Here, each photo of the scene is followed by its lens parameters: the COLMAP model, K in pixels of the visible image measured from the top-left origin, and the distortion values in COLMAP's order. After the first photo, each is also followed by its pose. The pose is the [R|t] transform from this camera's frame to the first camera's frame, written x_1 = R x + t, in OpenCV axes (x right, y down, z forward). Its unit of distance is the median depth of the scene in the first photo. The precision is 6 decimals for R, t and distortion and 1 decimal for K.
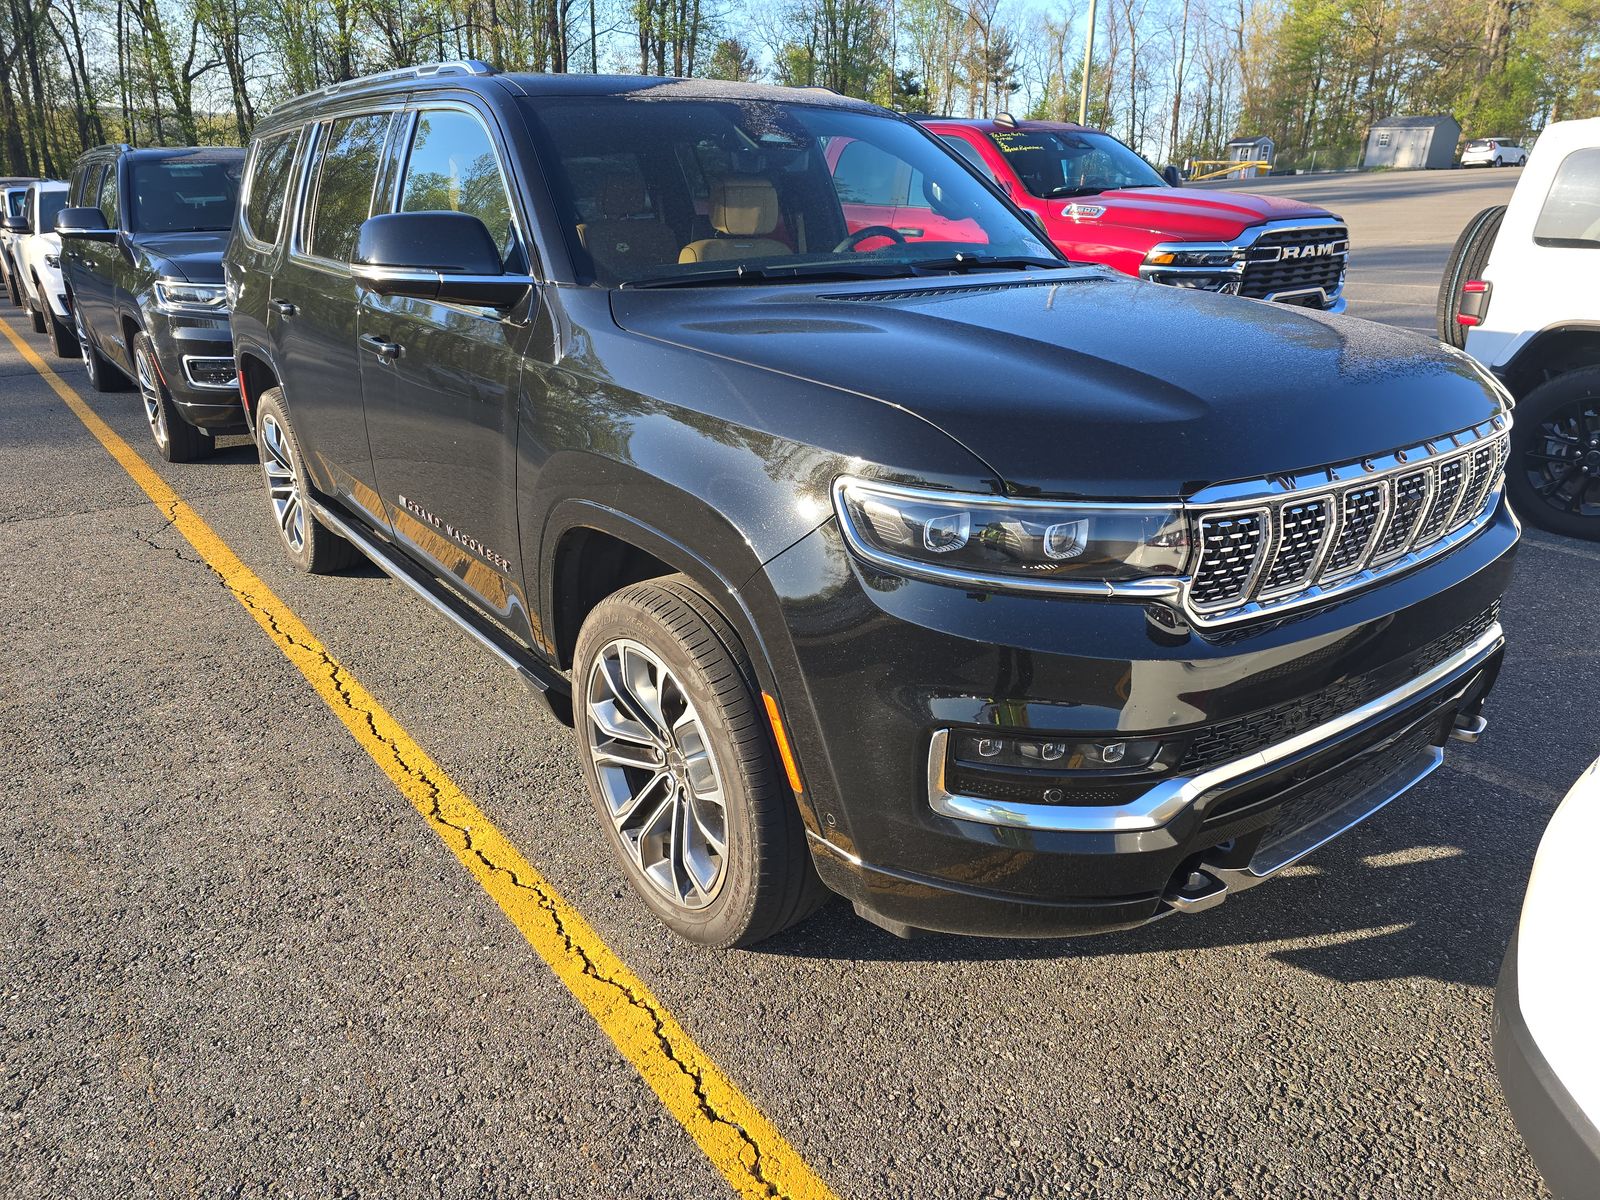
lens RADIAL K [[1050.6, 0, 788.9], [0, 1050.6, 596.5], [0, 0, 1]] dist [0.051400, -0.041759]
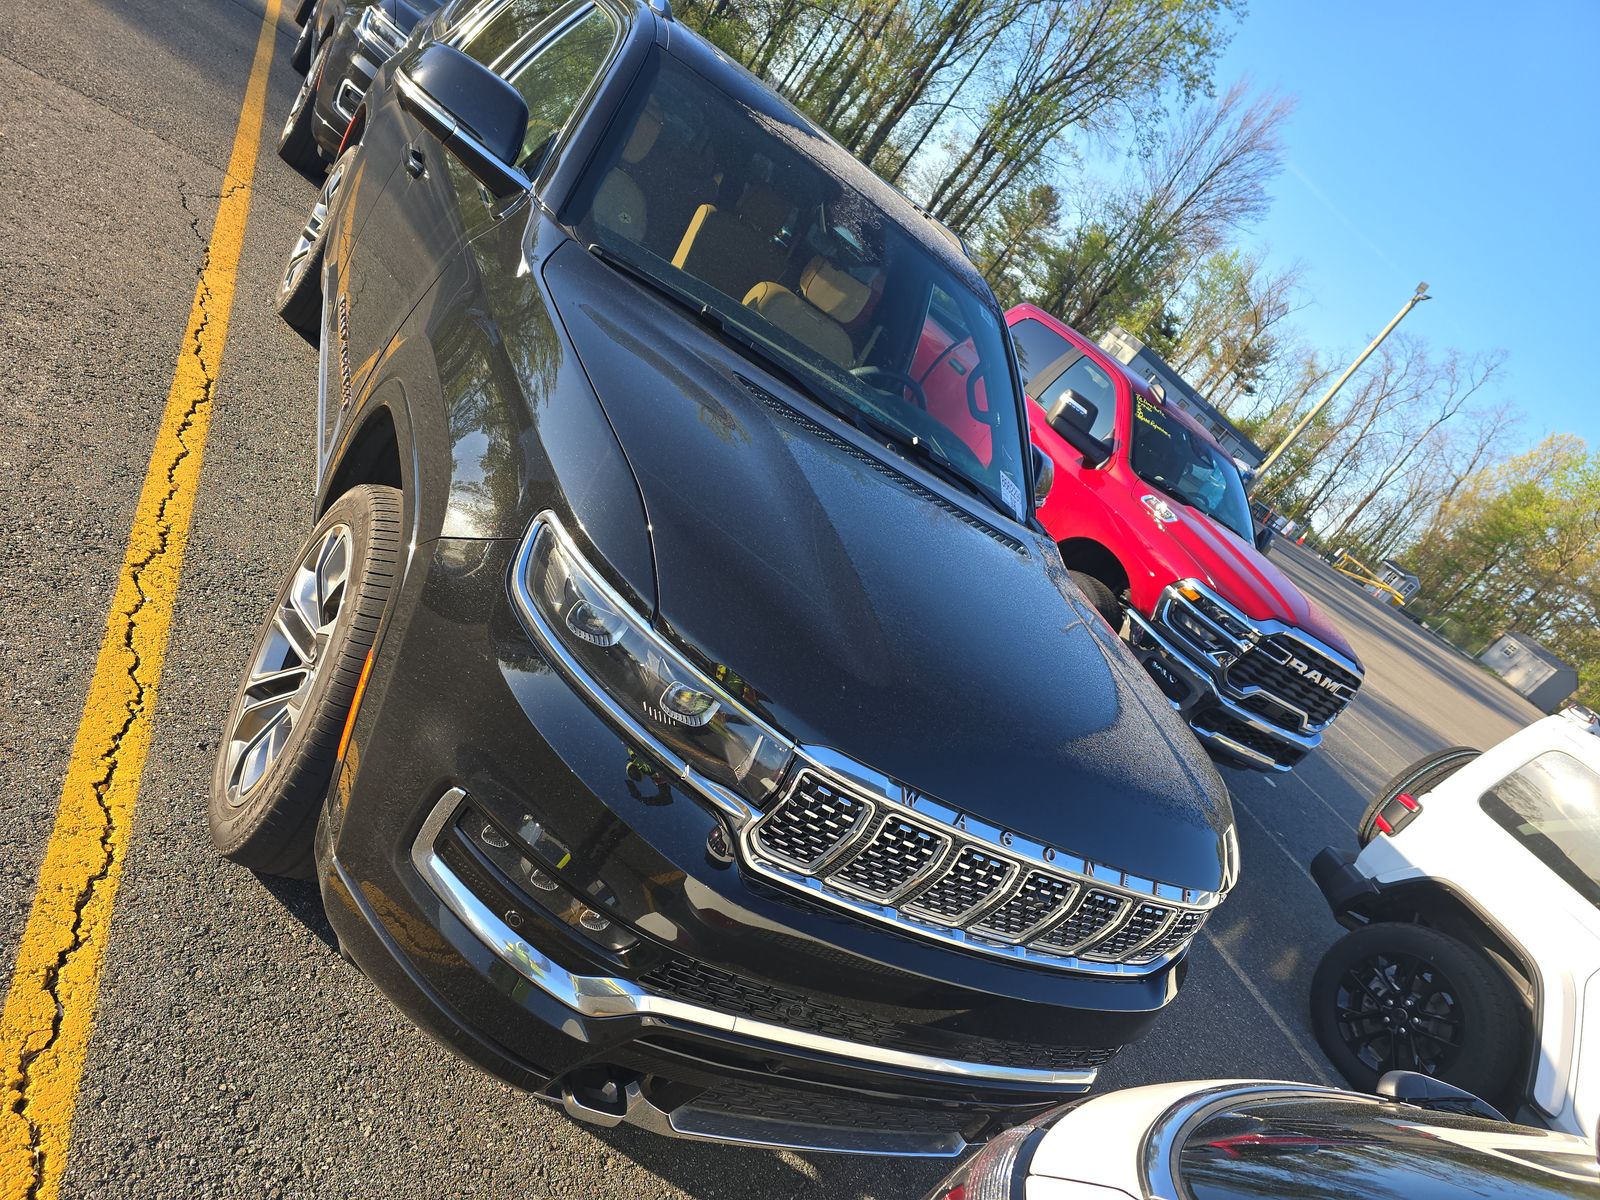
lens RADIAL K [[1054.5, 0, 800.0], [0, 1054.5, 600.0], [0, 0, 1]] dist [0.049613, -0.039686]
pose [[0.796631, 0.604273, -0.015275, 0.157750], [-0.604089, 0.794986, -0.055449, -0.071776], [-0.021363, 0.053400, 0.998345, 0.023850]]
